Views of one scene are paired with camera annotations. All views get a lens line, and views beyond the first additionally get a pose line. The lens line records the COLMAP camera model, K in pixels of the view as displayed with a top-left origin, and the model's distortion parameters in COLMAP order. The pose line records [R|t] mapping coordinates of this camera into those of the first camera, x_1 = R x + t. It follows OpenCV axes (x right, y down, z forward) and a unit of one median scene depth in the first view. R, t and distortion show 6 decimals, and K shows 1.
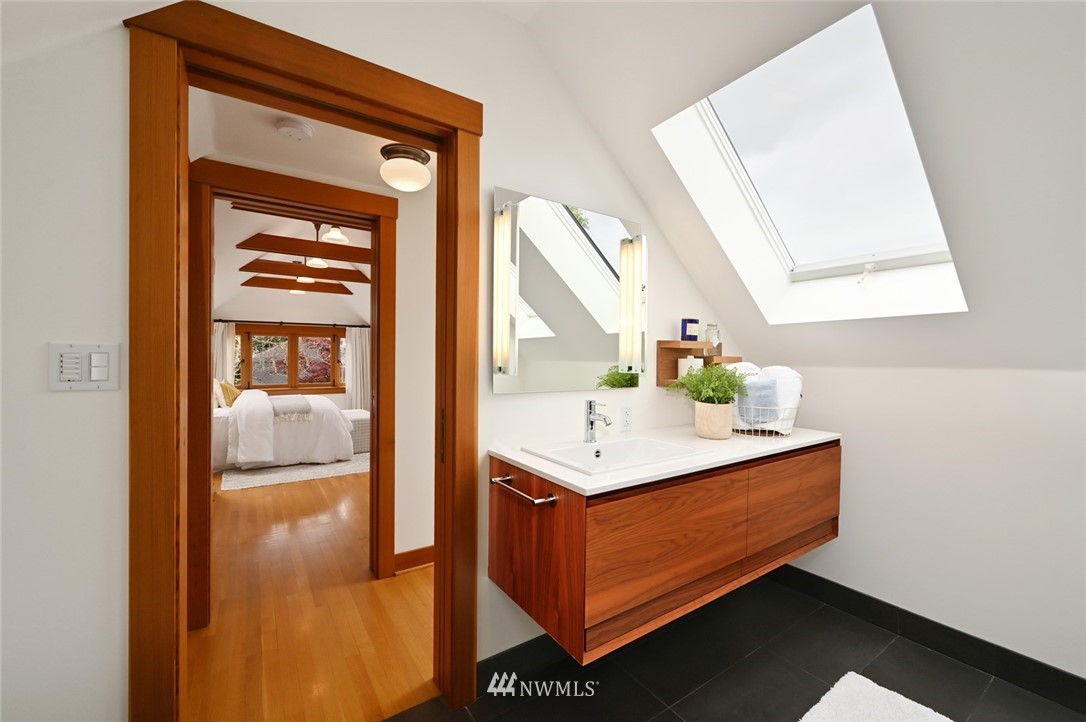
lens RADIAL K [[433.6, 0, 539.2], [0, 433.6, 359.4], [0, 0, 1]] dist [0.000318, 0.000706]
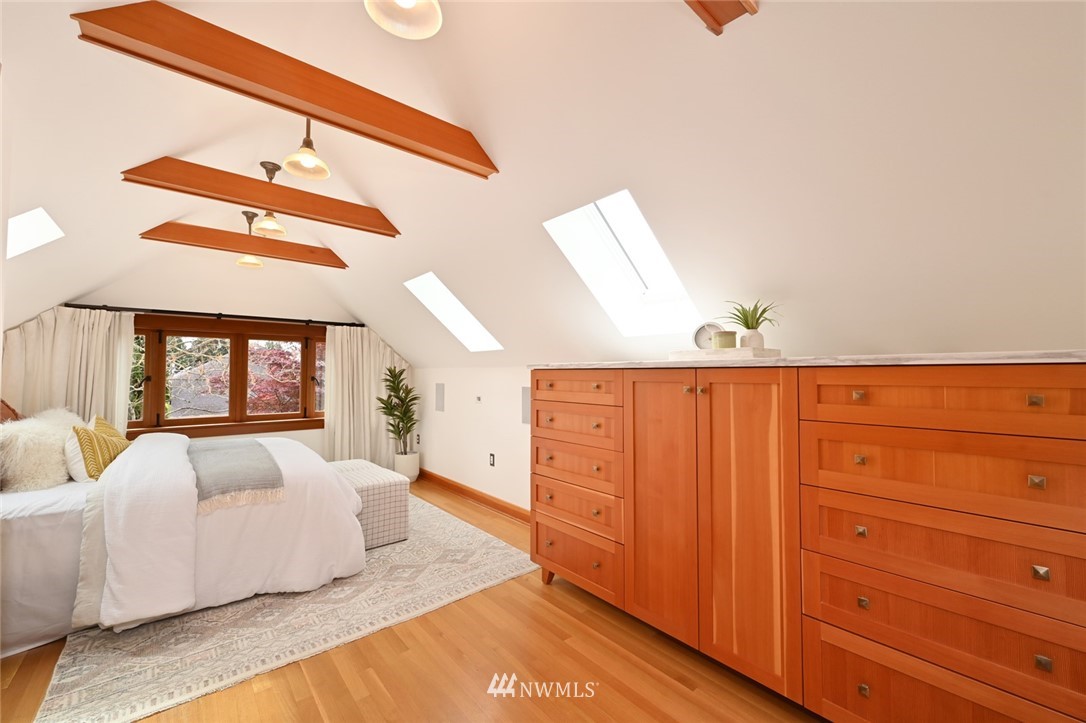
lens RADIAL K [[443.9, 0, 550.8], [0, 443.9, 356.8], [0, 0, 1]] dist [-0.002856, -0.000710]
pose [[0.994162, -0.000573, 0.107900, -0.211676], [0.004999, 0.999157, -0.040758, 0.000673], [-0.107786, 0.041060, 0.993326, 0.354739]]
